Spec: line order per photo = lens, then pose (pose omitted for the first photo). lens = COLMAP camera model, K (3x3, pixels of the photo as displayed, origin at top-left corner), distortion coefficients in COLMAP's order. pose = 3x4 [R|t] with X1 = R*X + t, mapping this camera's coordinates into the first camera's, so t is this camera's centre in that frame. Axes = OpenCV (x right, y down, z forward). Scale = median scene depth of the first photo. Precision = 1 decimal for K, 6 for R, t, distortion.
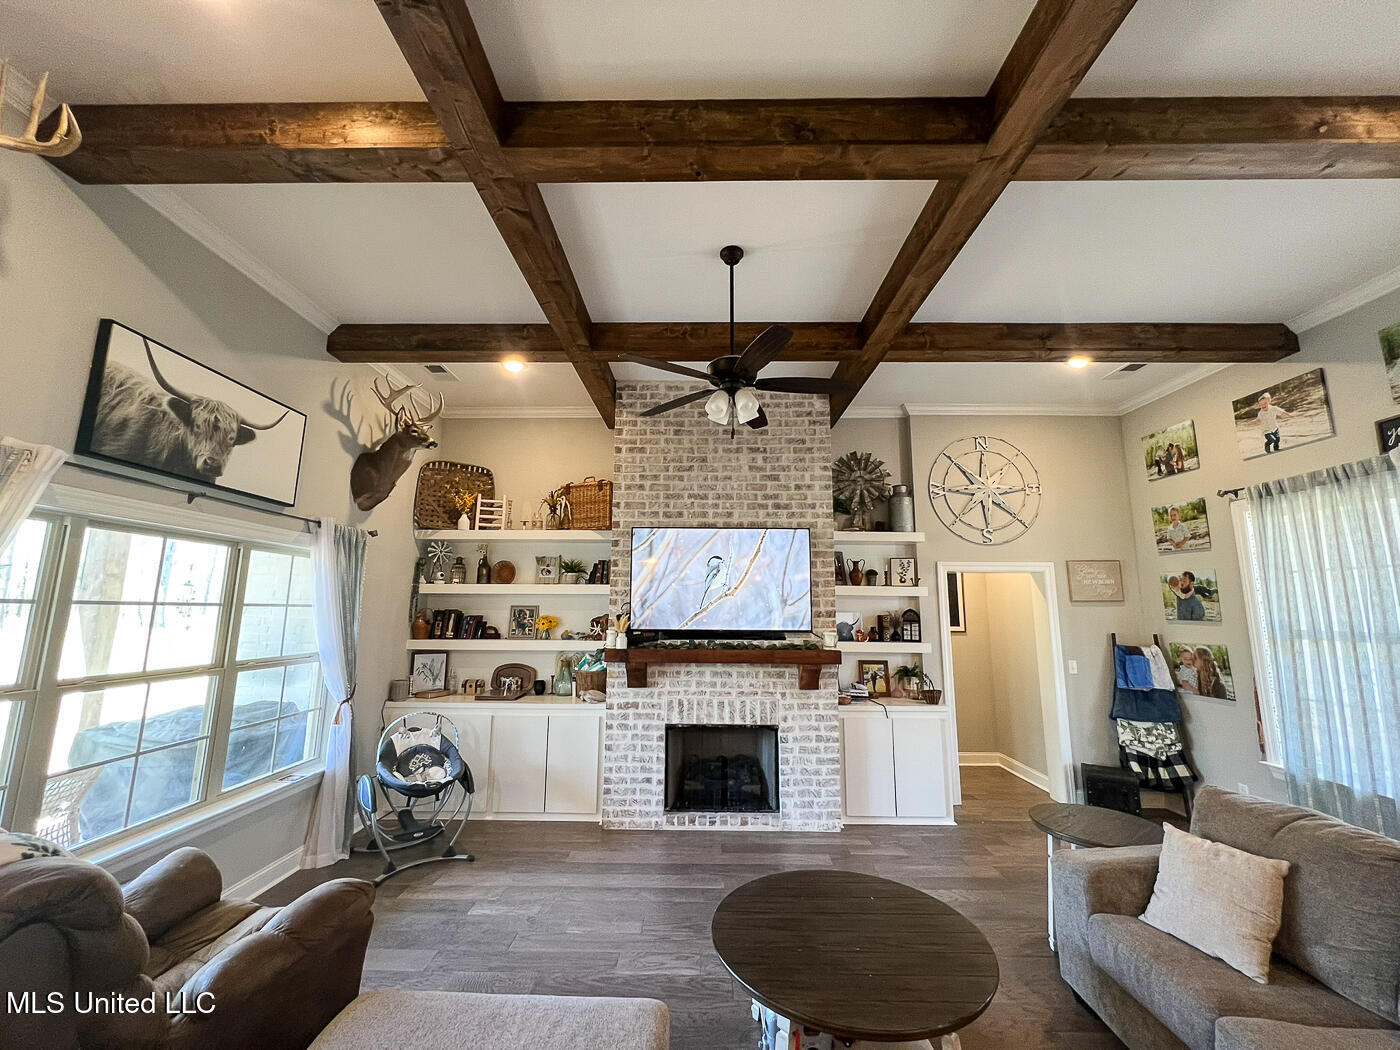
lens RADIAL K [[558.8, 0, 696.7], [0, 558.8, 521.7], [0, 0, 1]] dist [-0.002300, 0.000548]
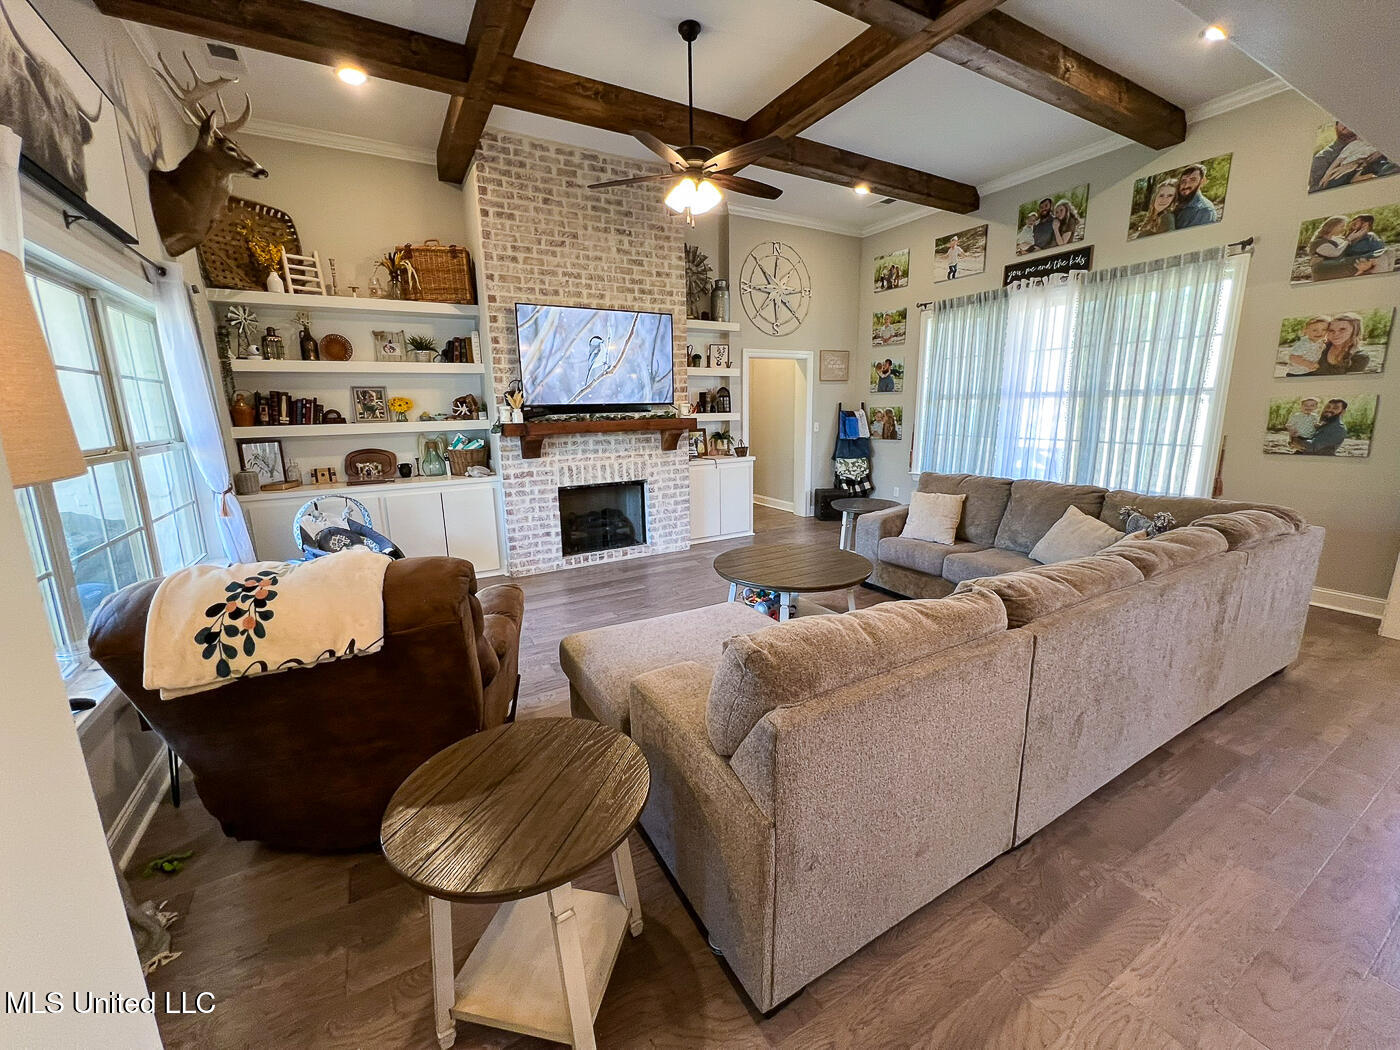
lens RADIAL K [[558.8, 0, 696.0], [0, 558.8, 521.3], [0, 0, 1]] dist [-0.002300, 0.000548]
pose [[0.860032, -0.125752, 0.494502, -0.383656], [-0.056031, 0.940017, 0.336495, 0.023293], [-0.507155, -0.317104, 0.801398, -0.090419]]
